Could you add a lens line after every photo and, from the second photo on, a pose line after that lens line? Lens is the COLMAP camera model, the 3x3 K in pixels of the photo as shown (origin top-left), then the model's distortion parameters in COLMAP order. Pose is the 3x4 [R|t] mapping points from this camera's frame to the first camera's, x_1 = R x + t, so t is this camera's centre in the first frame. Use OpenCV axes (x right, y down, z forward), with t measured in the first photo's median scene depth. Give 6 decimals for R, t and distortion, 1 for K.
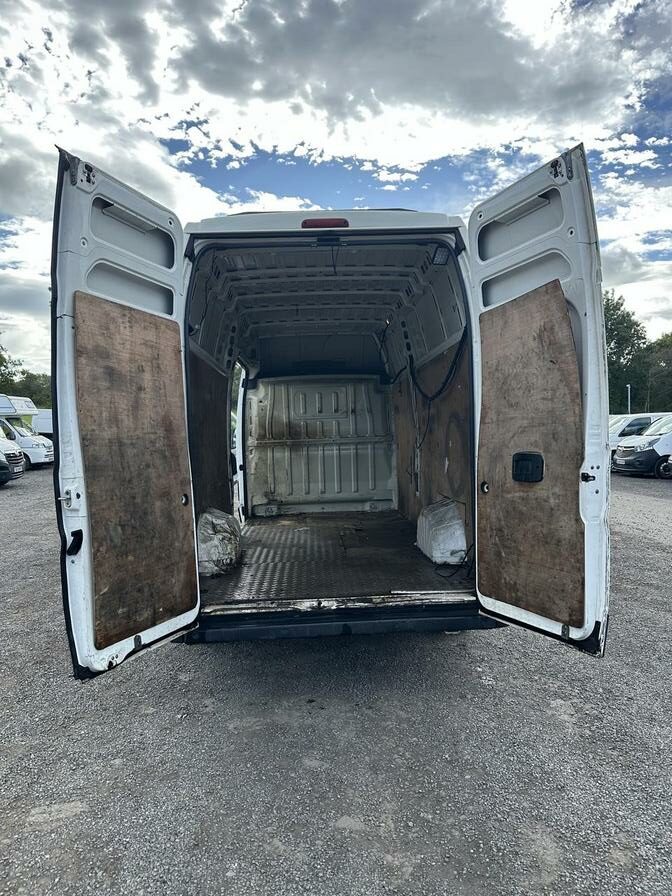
lens RADIAL K [[639.8, 0, 325.4], [0, 639.8, 462.6], [0, 0, 1]] dist [0.015654, -0.006200]
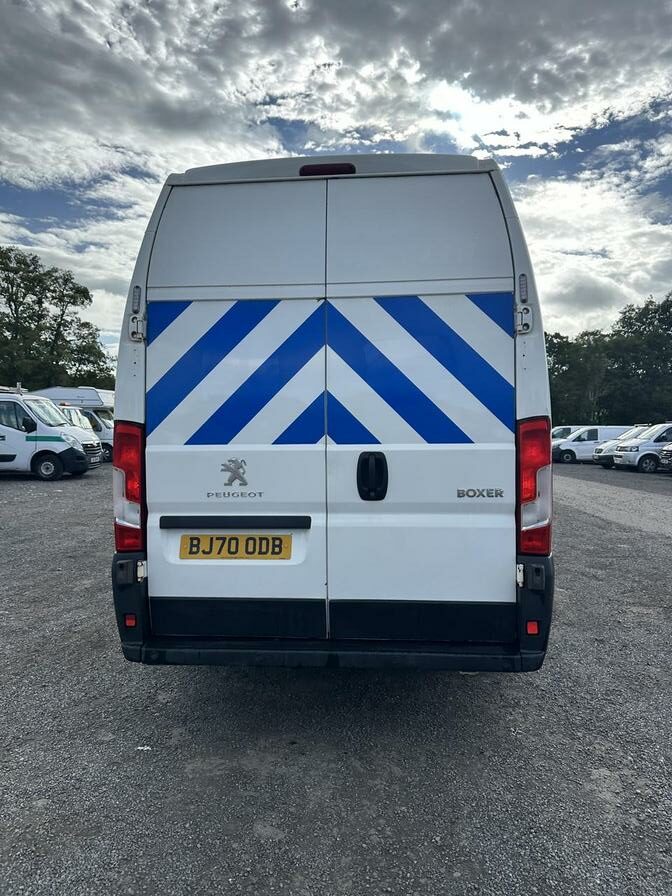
lens RADIAL K [[648.4, 0, 328.2], [0, 648.4, 452.4], [0, 0, 1]] dist [0.005311, 0.000824]
pose [[0.991503, 0.031595, -0.126190, 0.123489], [-0.033642, 0.999334, -0.014121, 0.006542], [0.125660, 0.018246, 0.991906, 0.171911]]
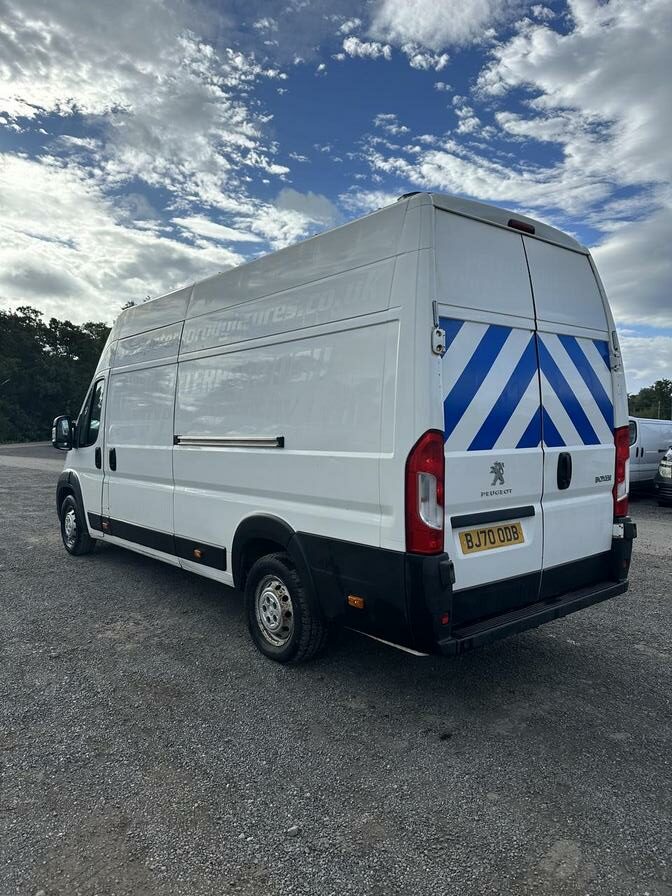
lens RADIAL K [[639.8, 0, 325.4], [0, 639.8, 462.6], [0, 0, 1]] dist [0.015654, -0.006200]
pose [[0.792778, -0.009201, 0.609441, -0.917006], [0.005228, 0.999952, 0.008296, -0.001679], [-0.609488, -0.003391, 0.792788, 0.387201]]
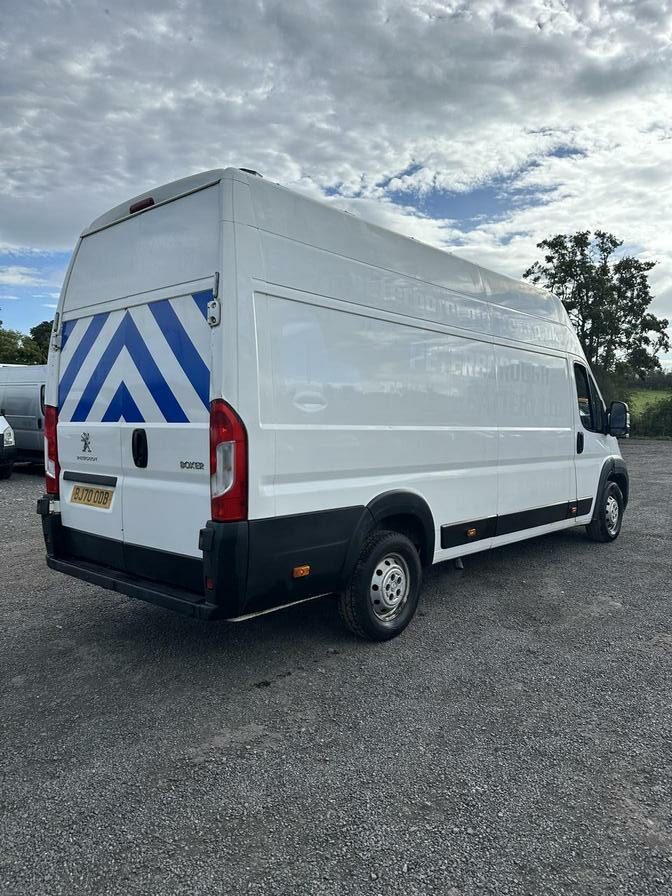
lens RADIAL K [[639.8, 0, 325.4], [0, 639.8, 462.6], [0, 0, 1]] dist [0.015654, -0.006200]
pose [[0.723503, 0.078544, -0.685838, 1.009258], [-0.058080, 0.996909, 0.052899, -0.025549], [0.687874, 0.001561, 0.725829, 0.458814]]
